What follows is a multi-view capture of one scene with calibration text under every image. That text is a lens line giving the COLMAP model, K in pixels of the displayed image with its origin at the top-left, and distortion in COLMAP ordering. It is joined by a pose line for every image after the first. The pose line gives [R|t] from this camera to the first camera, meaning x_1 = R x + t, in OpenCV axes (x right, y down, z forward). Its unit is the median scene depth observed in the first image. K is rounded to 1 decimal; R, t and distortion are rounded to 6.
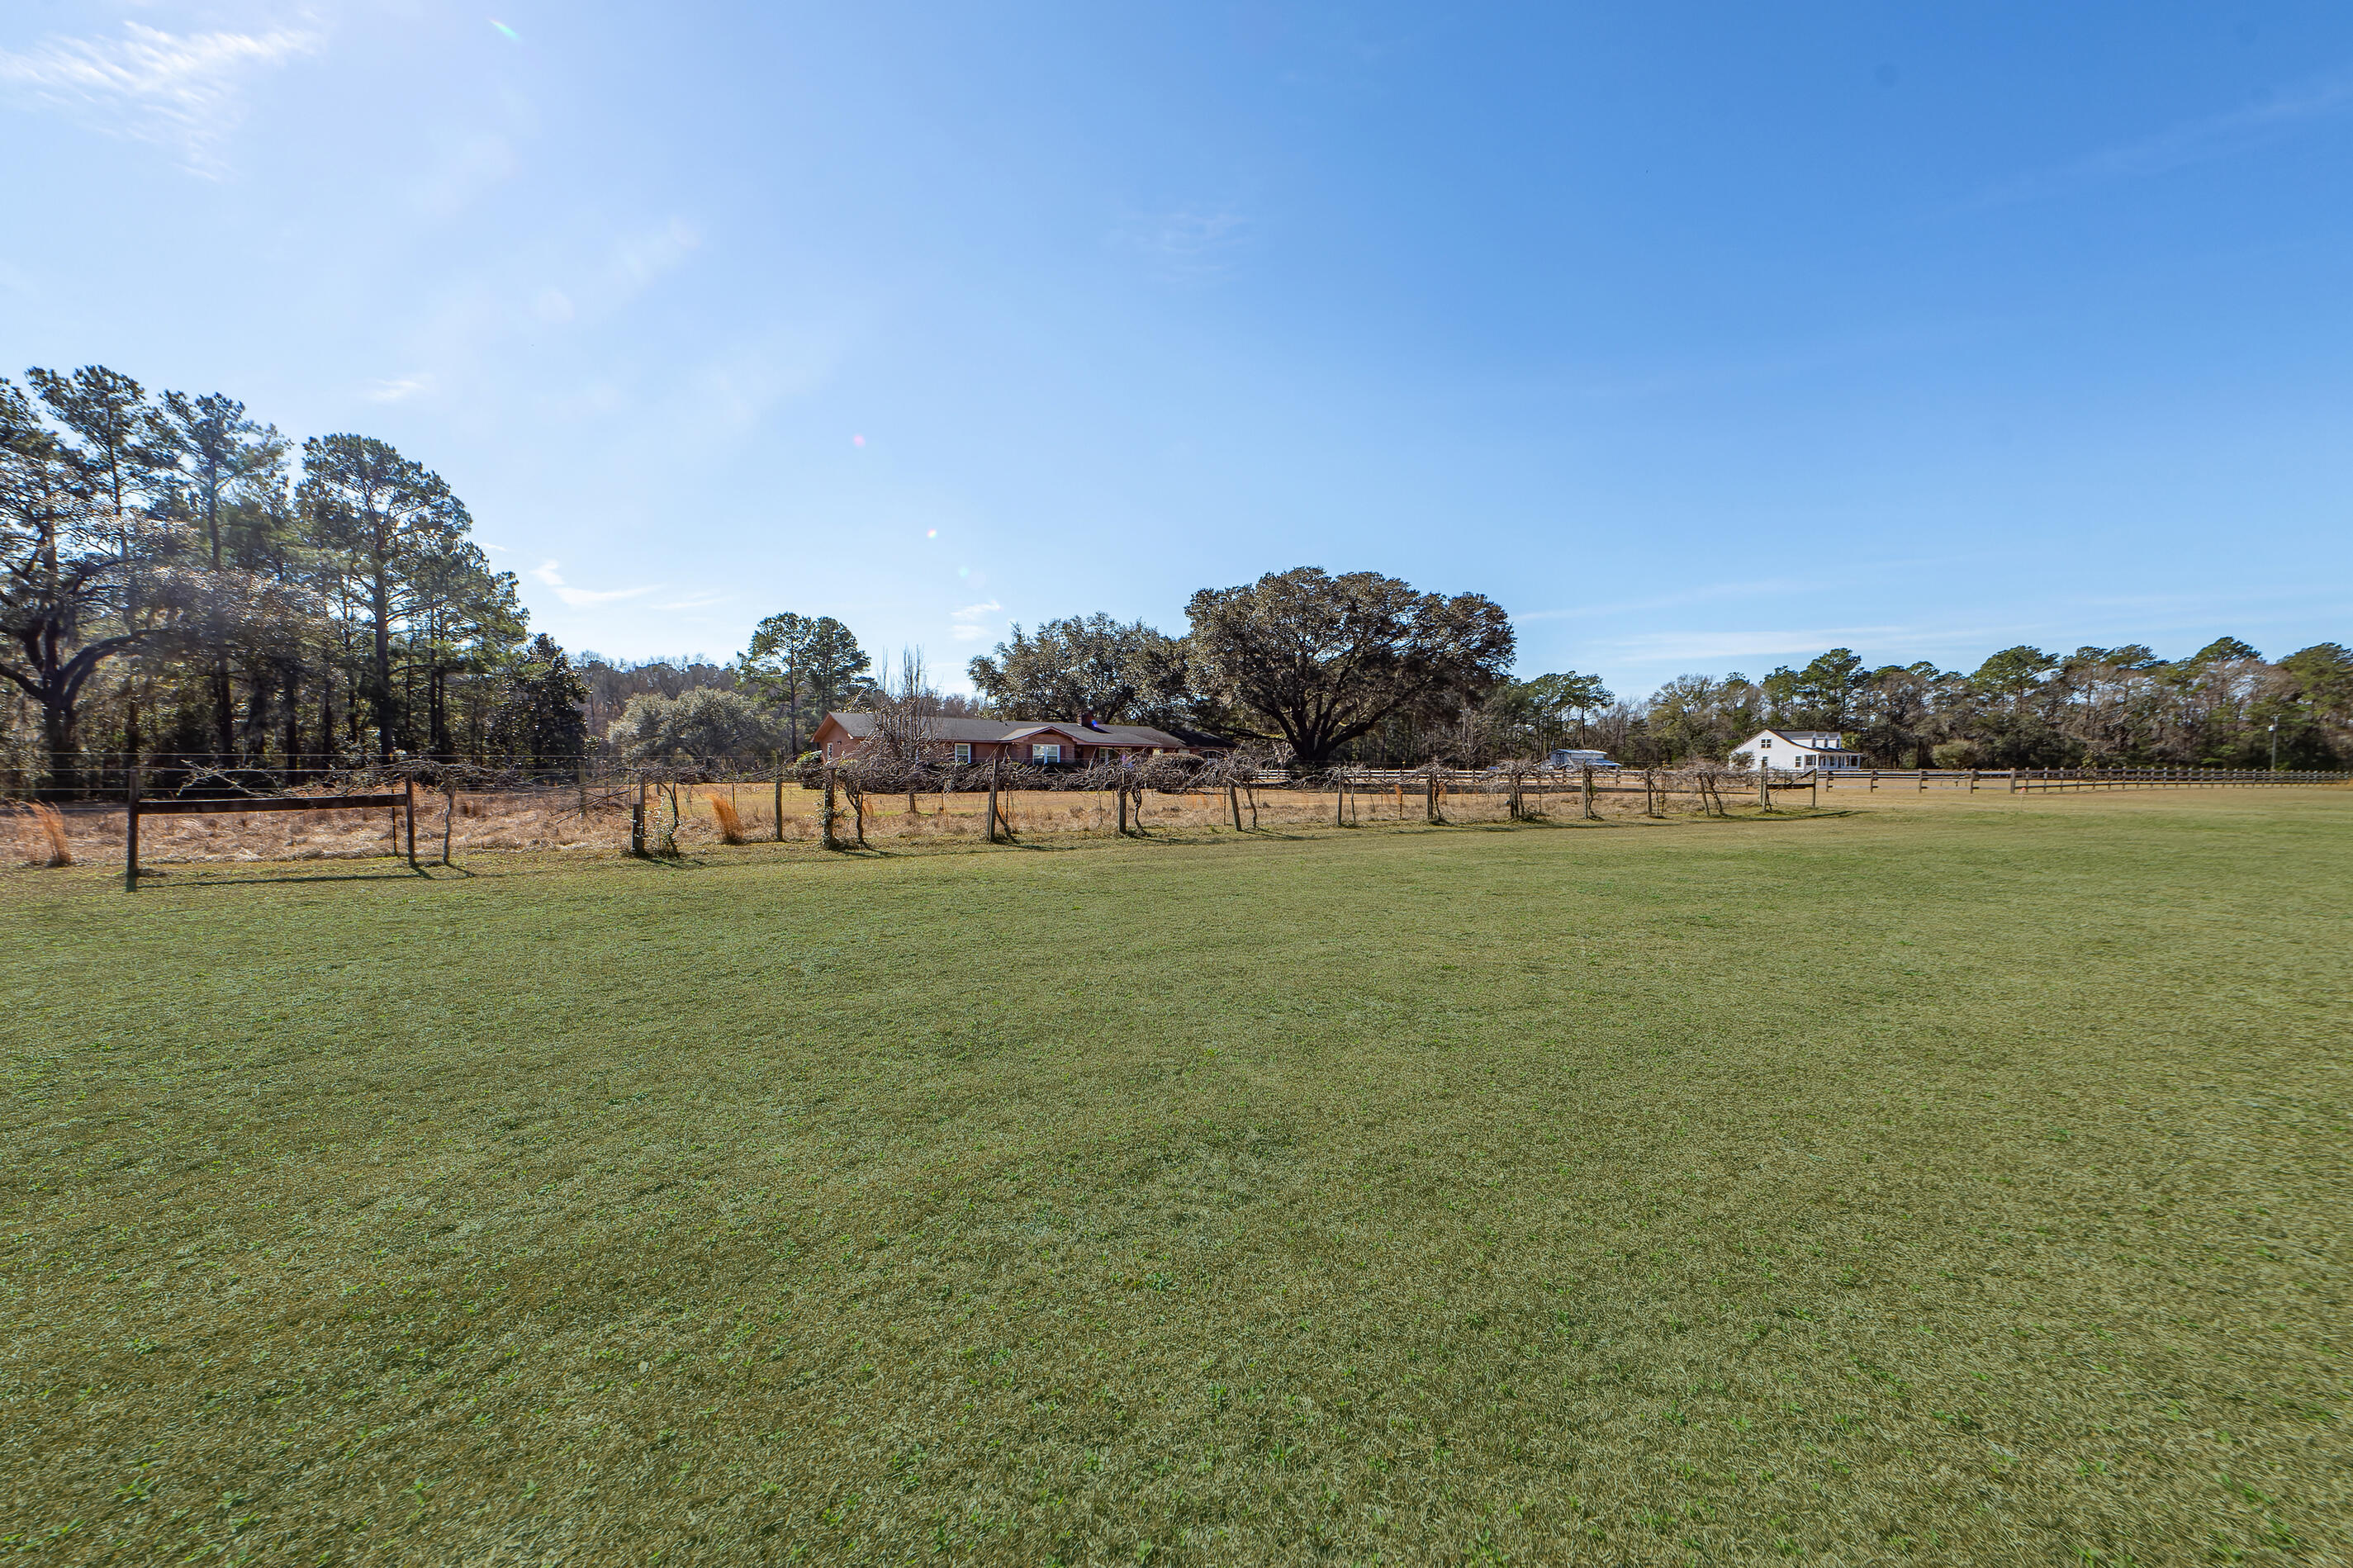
lens RADIAL K [[1002.8, 0, 1157.7], [0, 1002.8, 765.5], [0, 0, 1]] dist [0.005457, -0.001484]
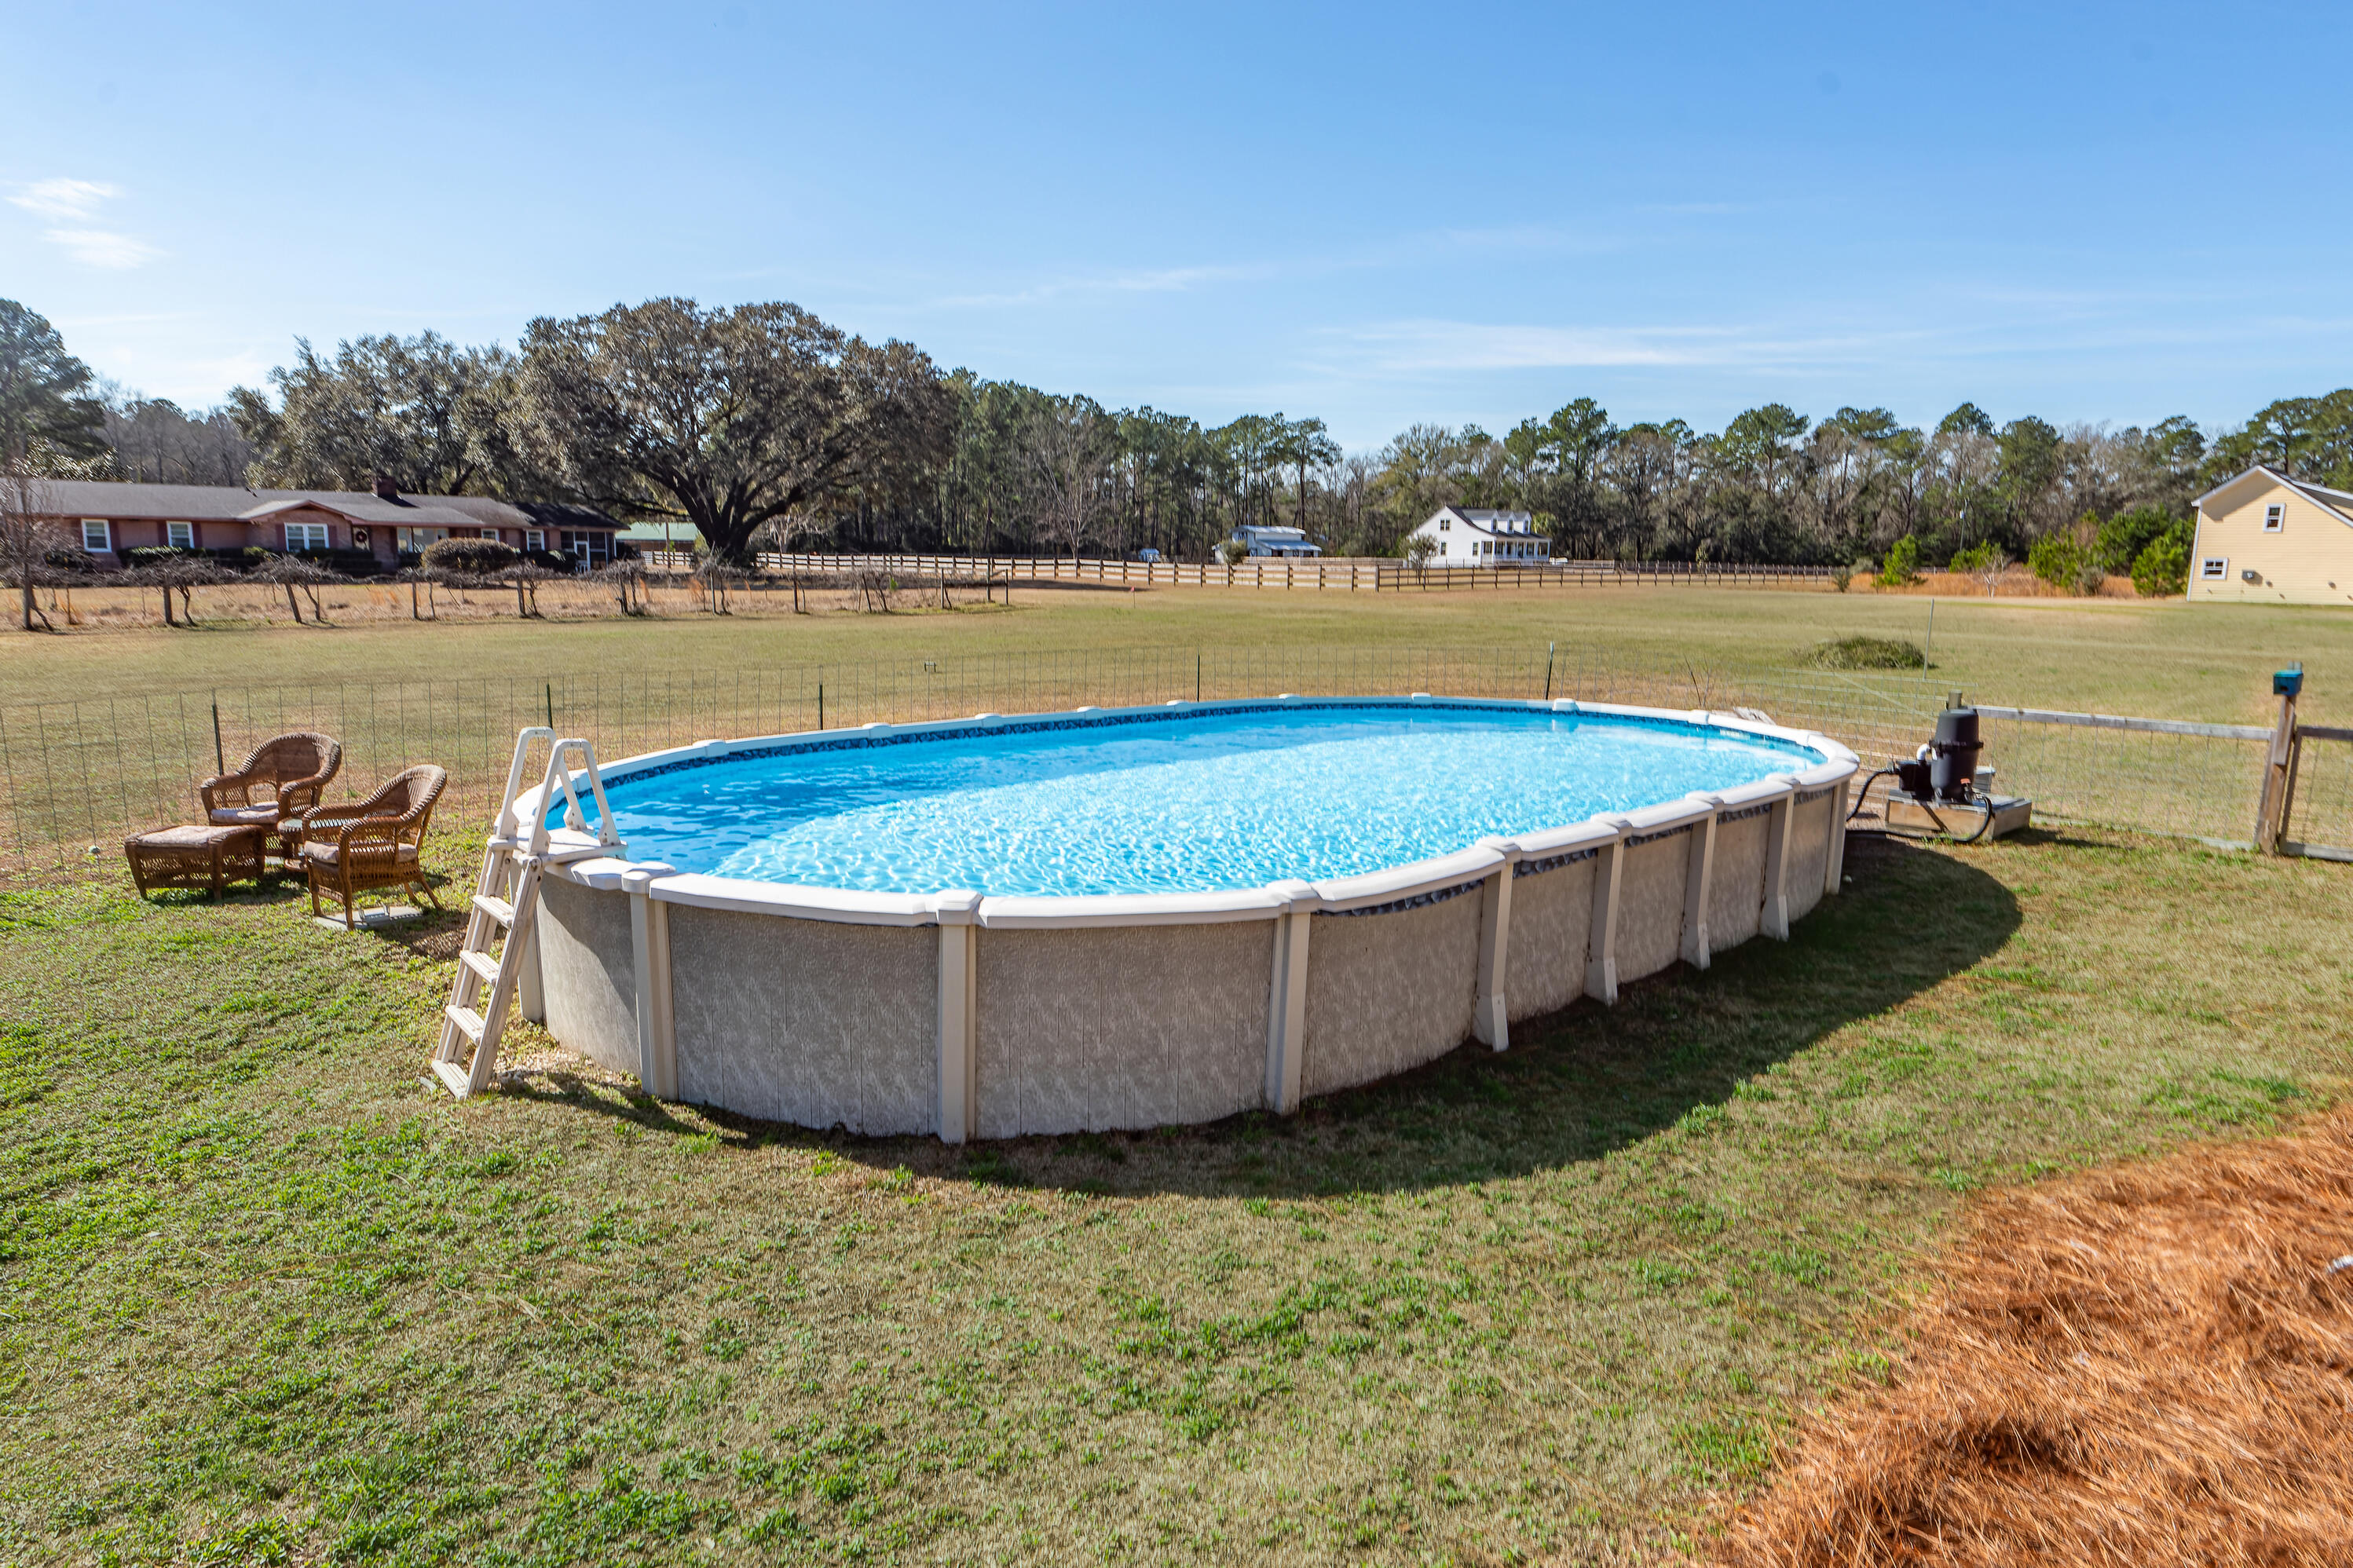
lens RADIAL K [[1483.6, 0, 1168.9], [0, 1483.6, 865.2], [0, 0, 1]] dist [0.020442, -0.006578]
pose [[0.958166, -0.048360, 0.282096, 0.089556], [-0.012619, 0.977525, 0.210441, -0.006421], [-0.285933, -0.205197, 0.936021, -0.163556]]
